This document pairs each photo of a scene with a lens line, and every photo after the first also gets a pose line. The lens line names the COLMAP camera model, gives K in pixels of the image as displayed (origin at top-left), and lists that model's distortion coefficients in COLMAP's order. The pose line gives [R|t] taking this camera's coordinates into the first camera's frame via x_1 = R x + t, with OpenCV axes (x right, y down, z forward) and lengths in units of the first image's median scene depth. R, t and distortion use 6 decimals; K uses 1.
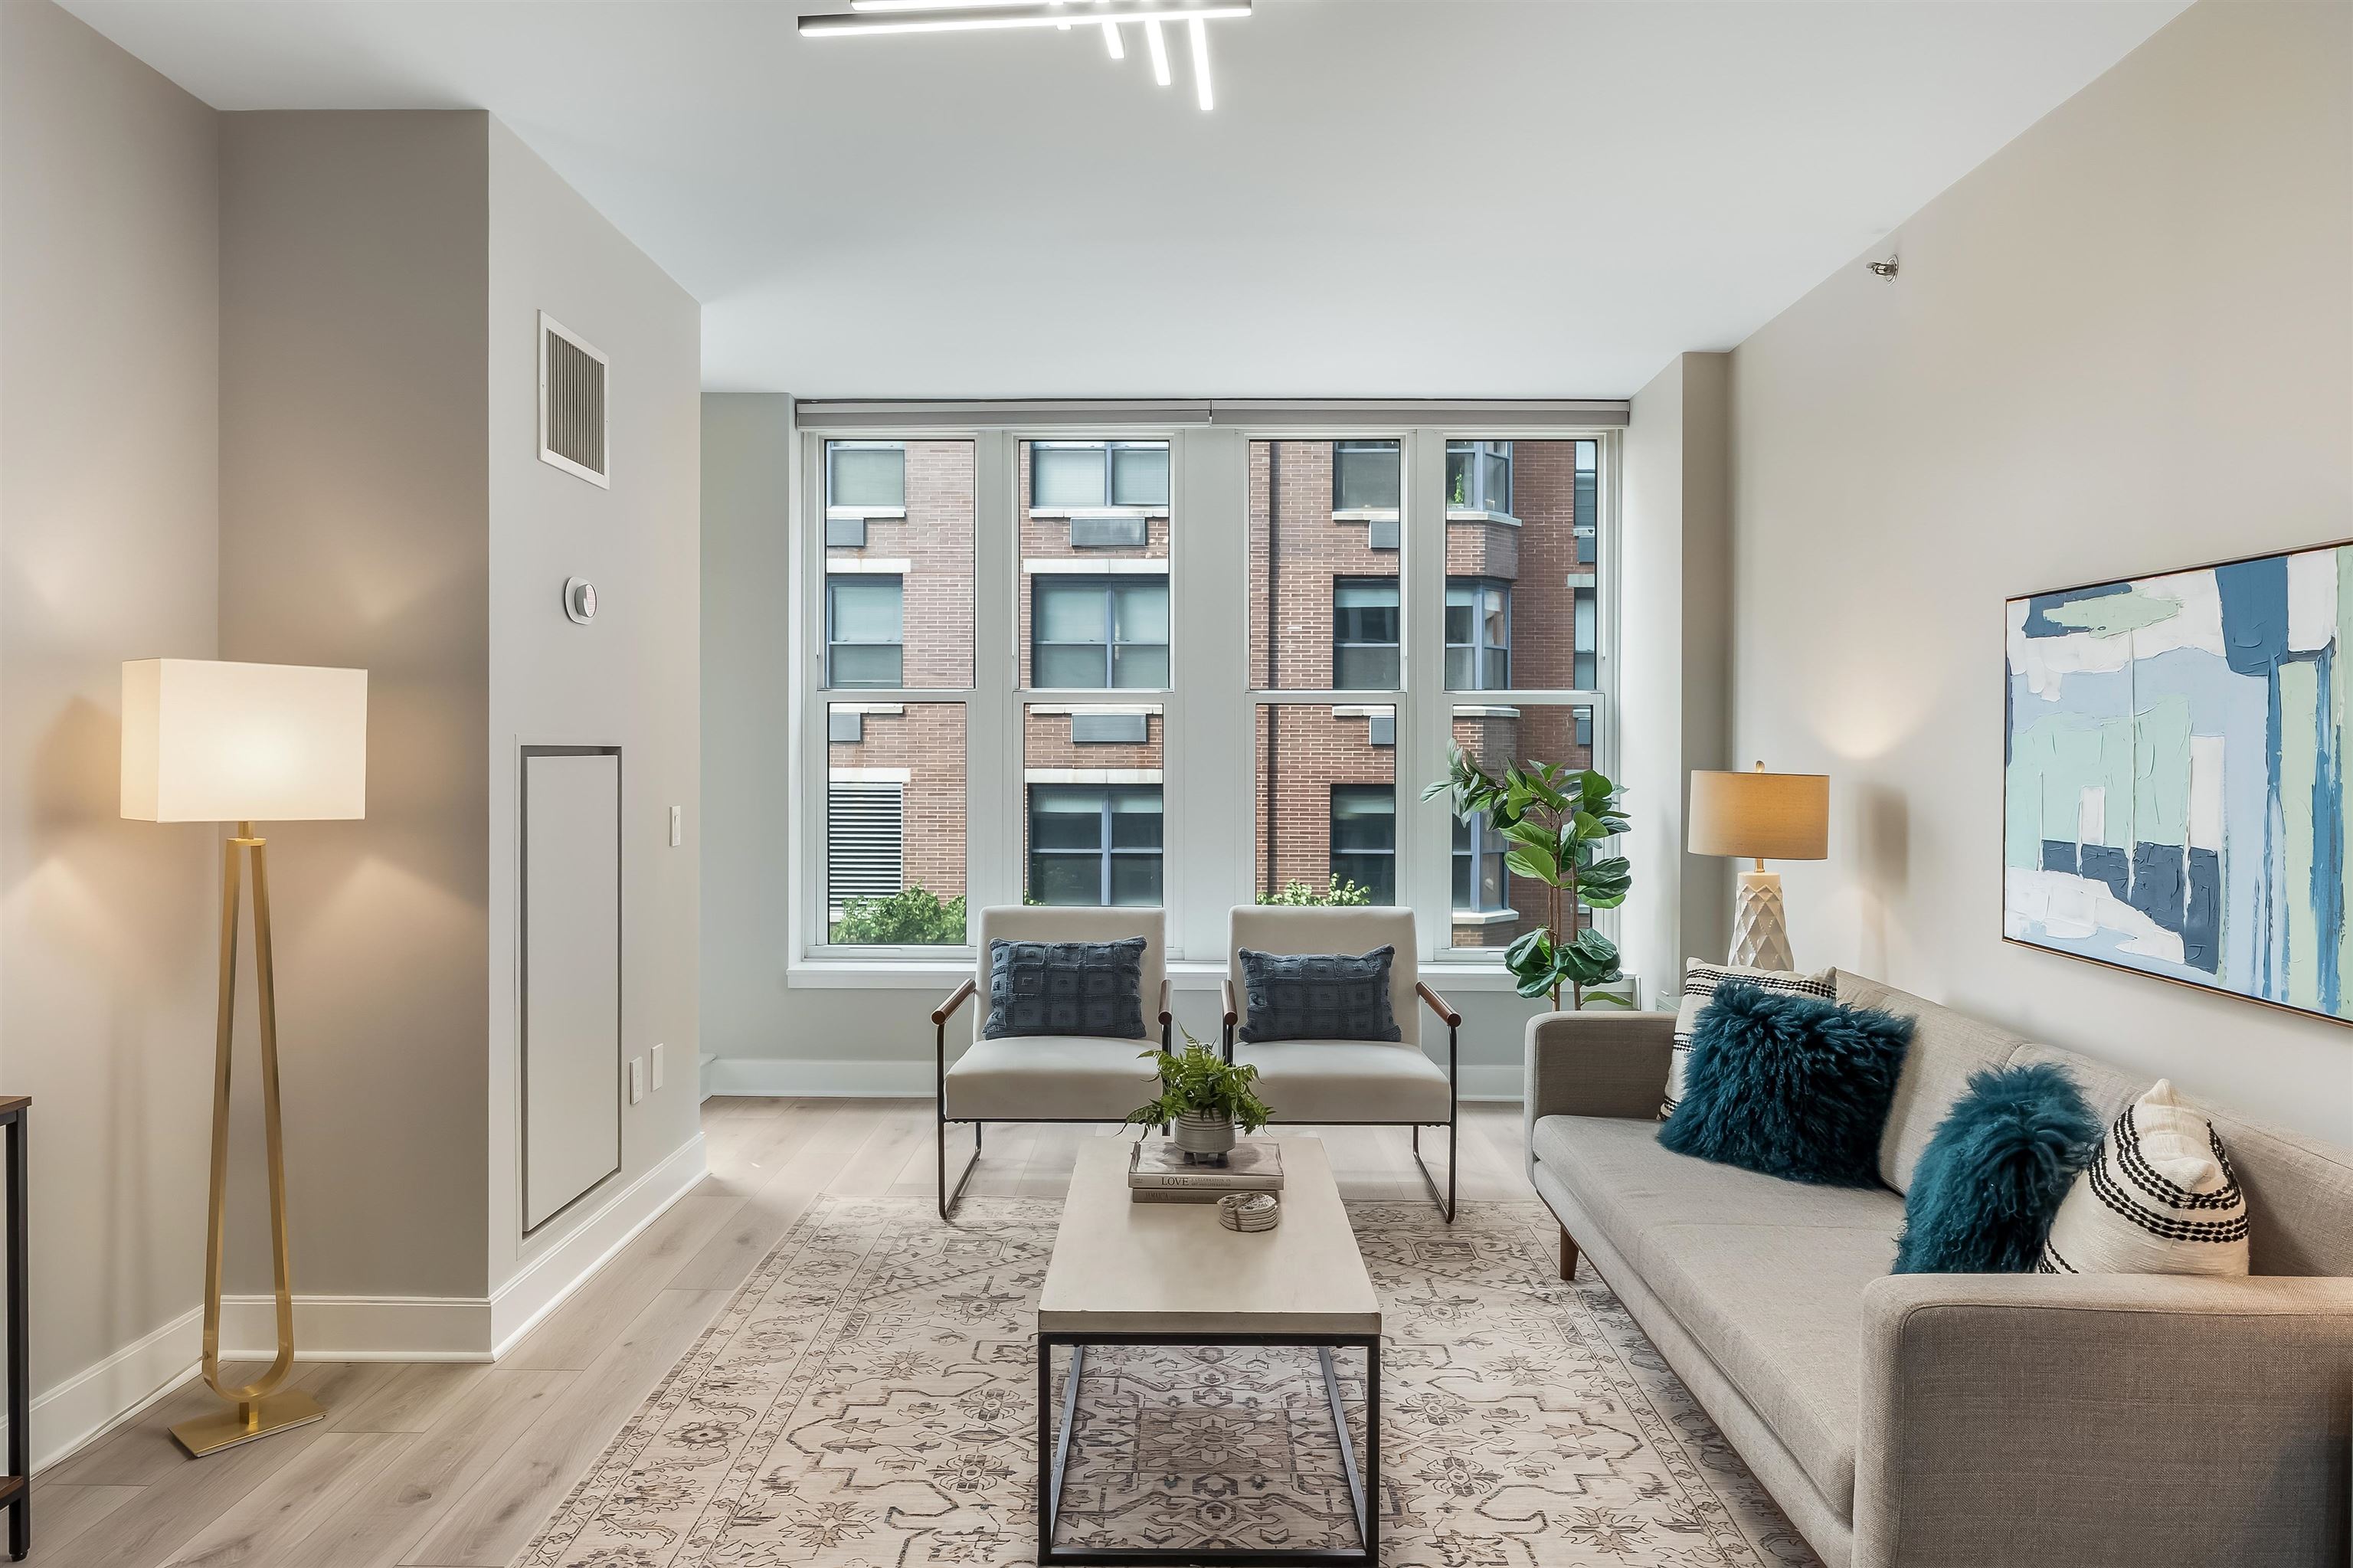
lens RADIAL K [[1450.9, 0, 1177.7], [0, 1450.9, 767.9], [0, 0, 1]] dist [0.006433, -0.011541]
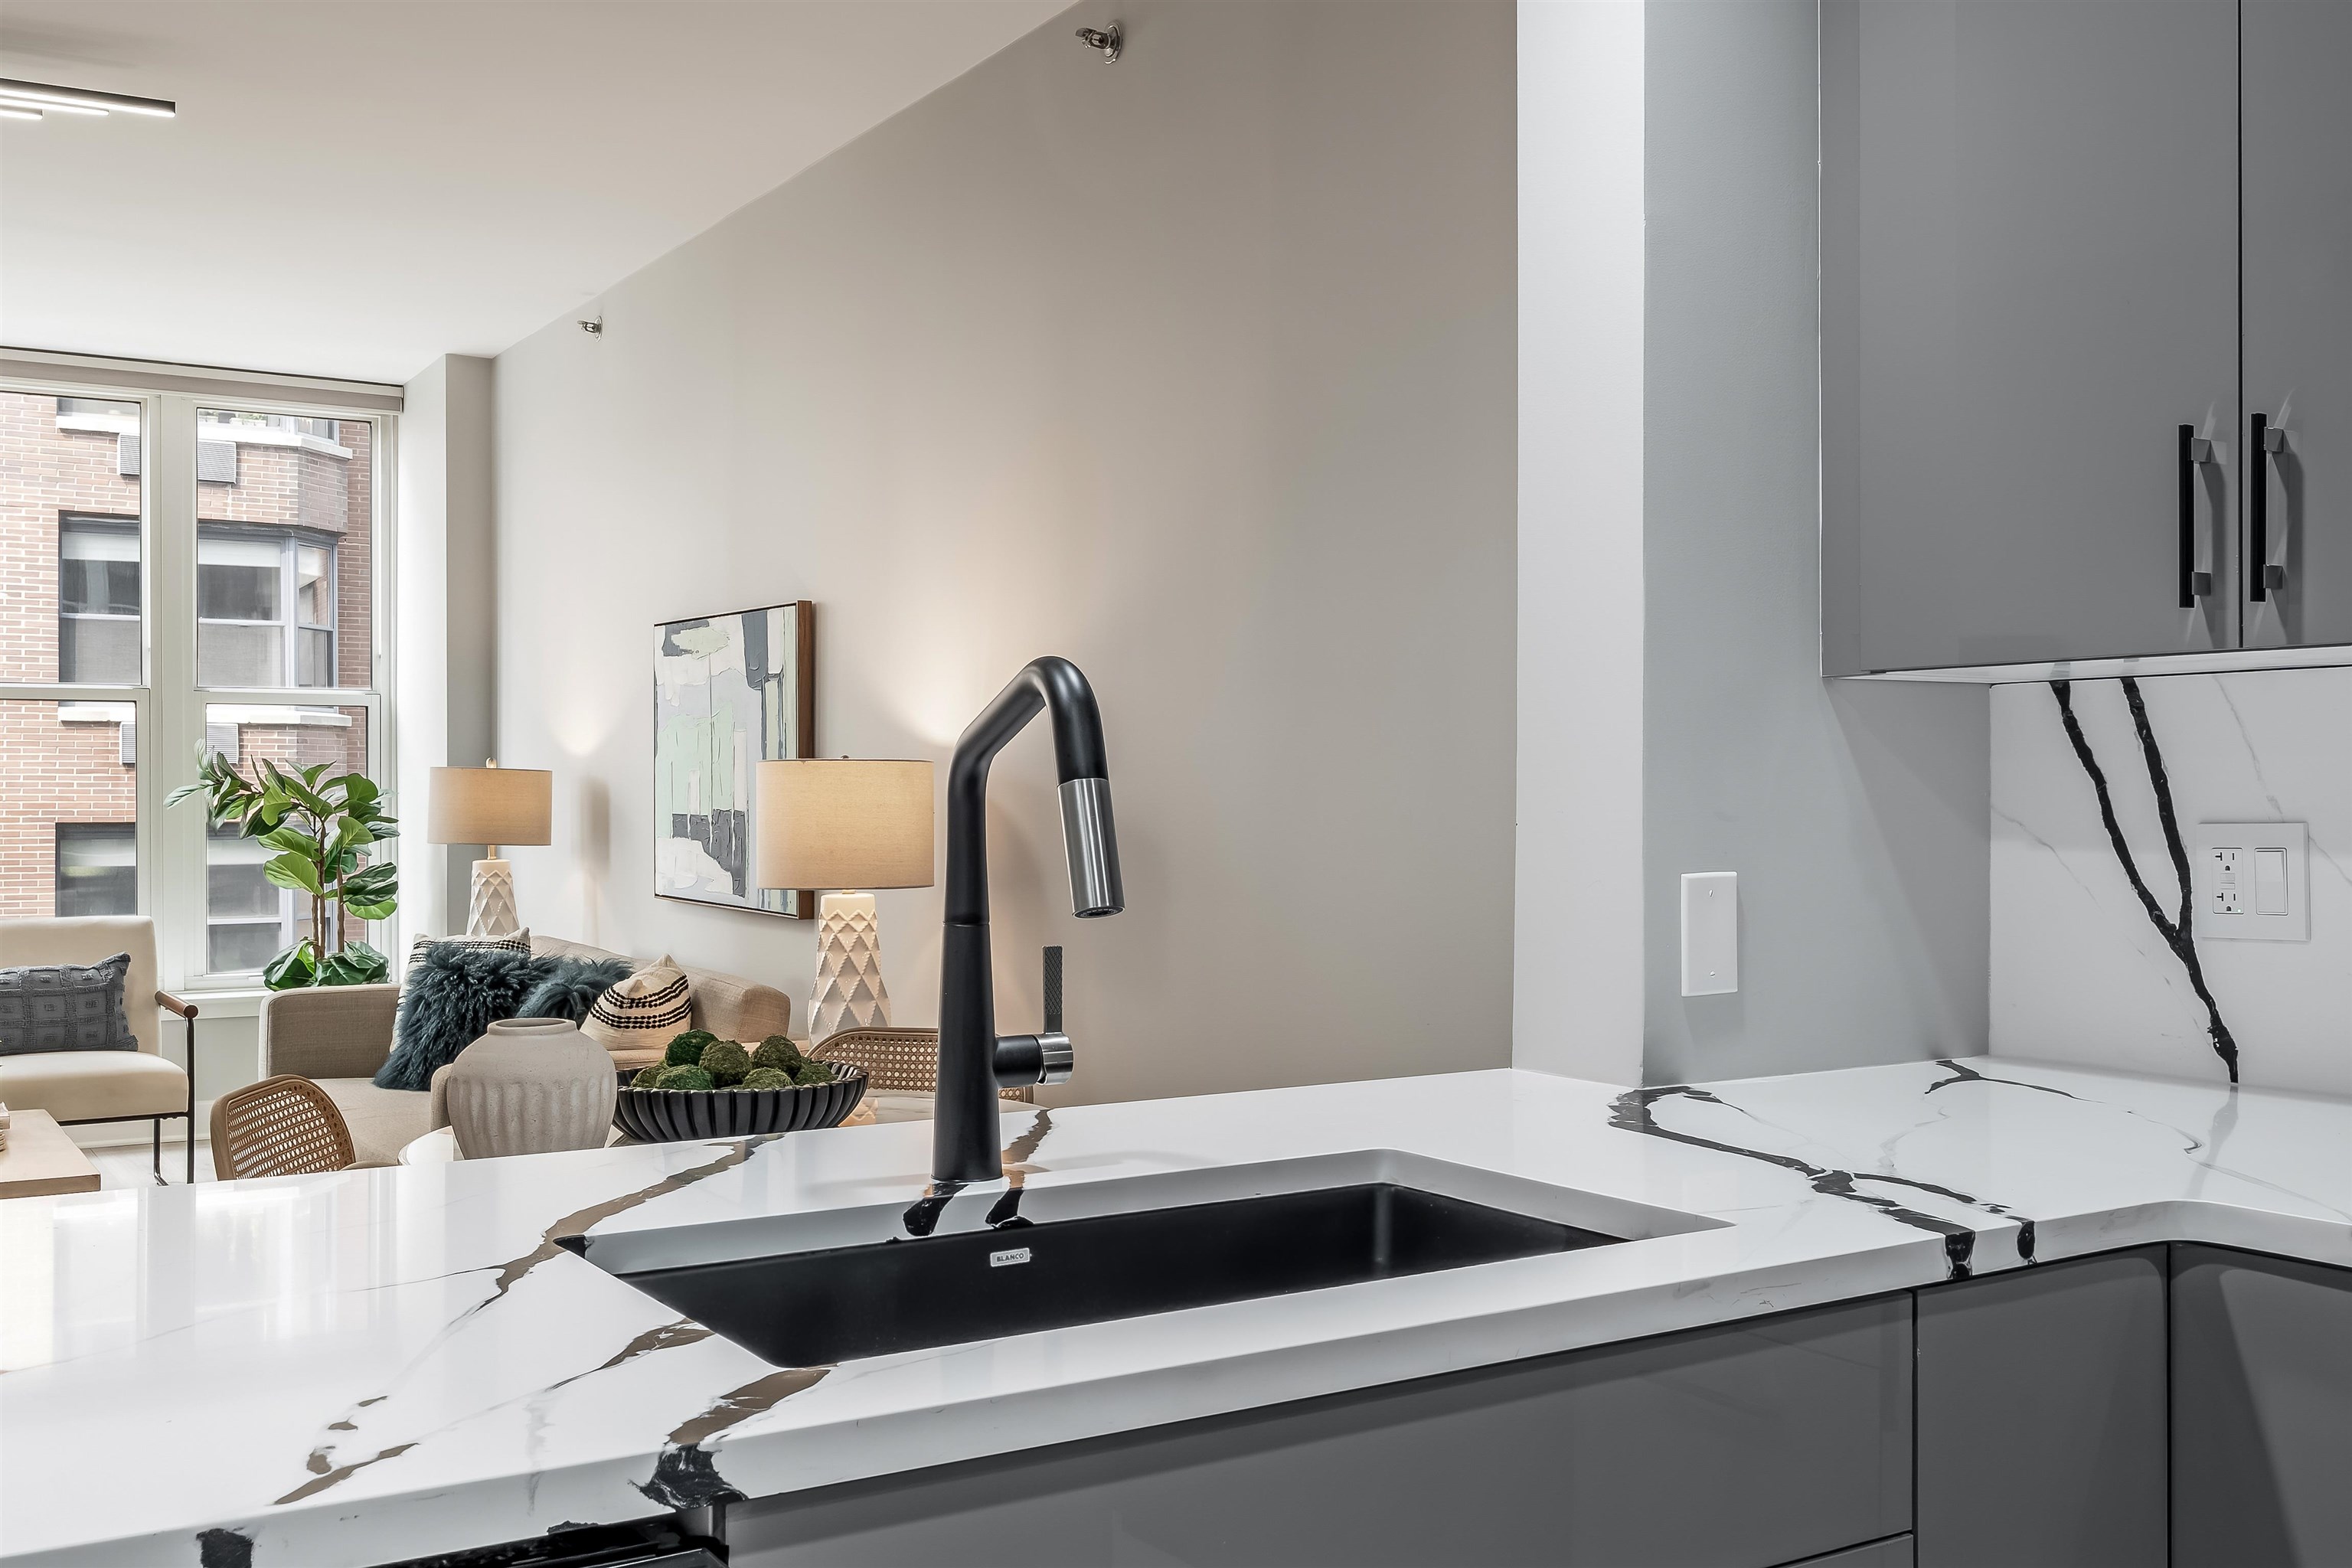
lens RADIAL K [[2197.2, 0, 1193.8], [0, 2197.2, 792.1], [0, 0, 1]] dist [-0.007625, 0.000000]
pose [[0.834089, -0.005322, 0.551605, -0.095413], [0.009524, 0.999943, -0.004753, 0.045221], [-0.551548, 0.009217, 0.834092, -0.905260]]
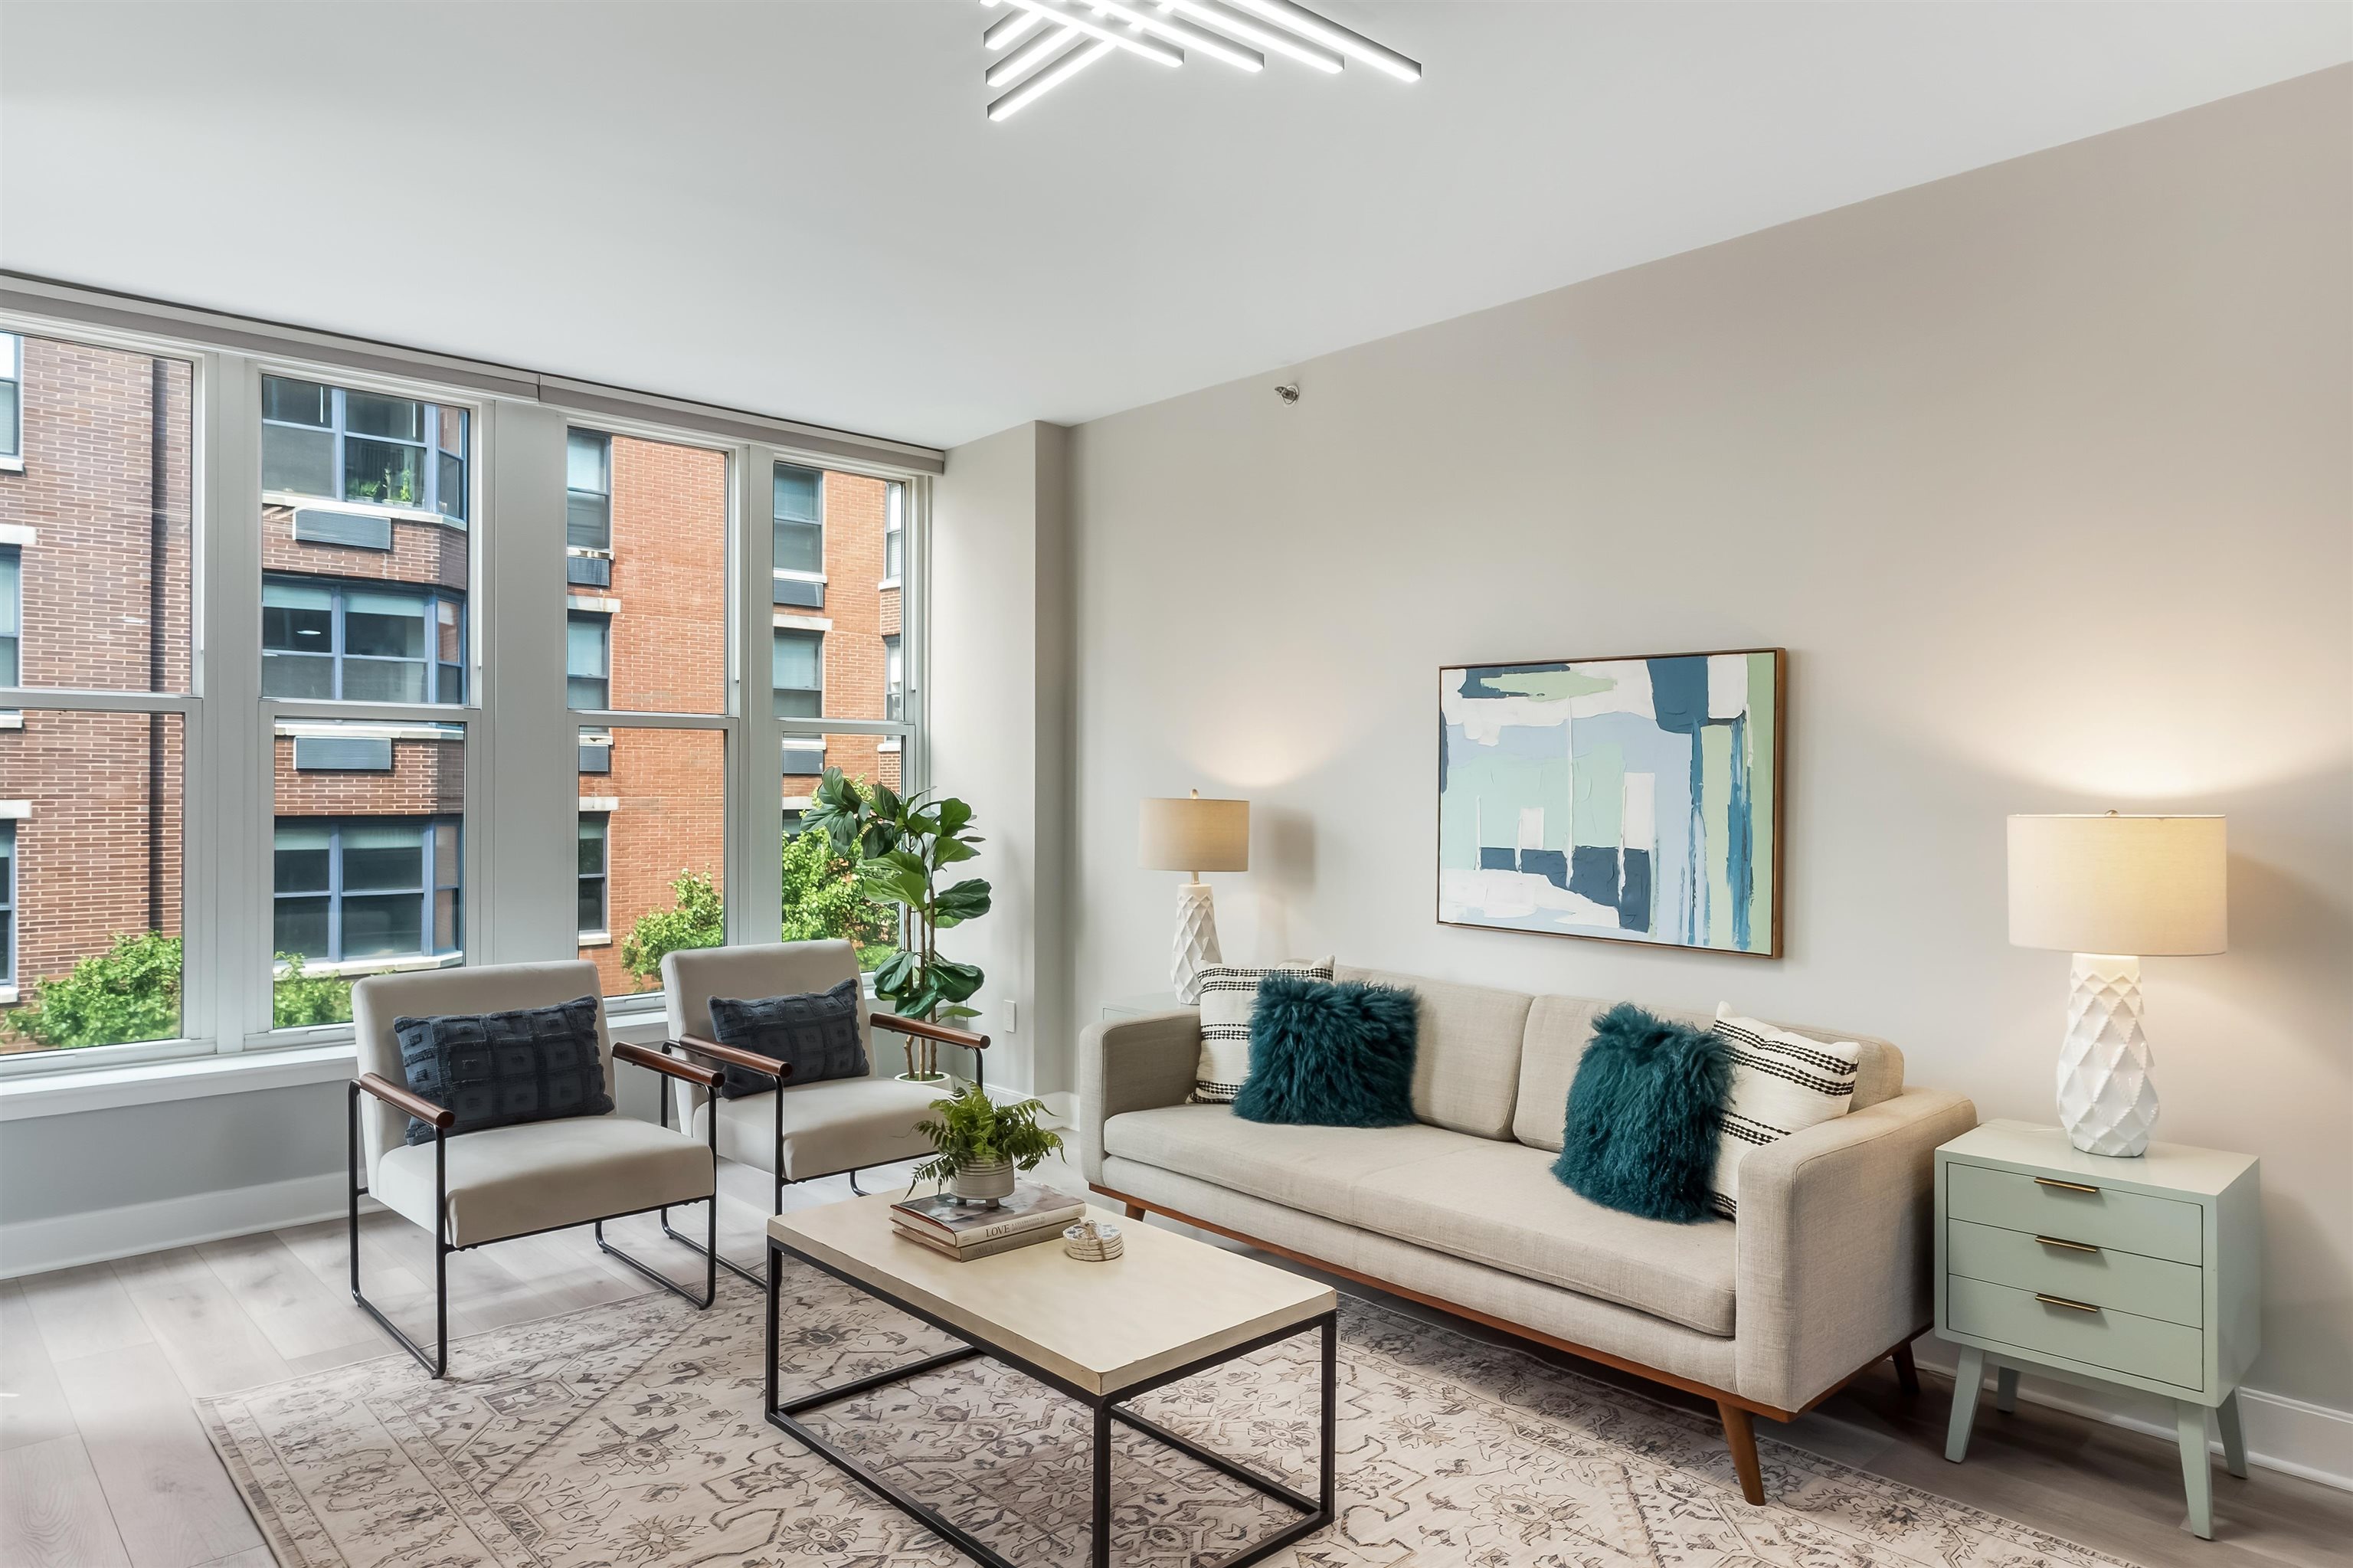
lens RADIAL K [[1450.9, 0, 1181.4], [0, 1450.9, 772.8], [0, 0, 1]] dist [0.006433, -0.011541]
pose [[0.724547, 0.006524, 0.689195, -0.560724], [0.004383, 0.999891, -0.014073, -0.002222], [-0.689212, 0.013217, 0.724439, 0.214432]]
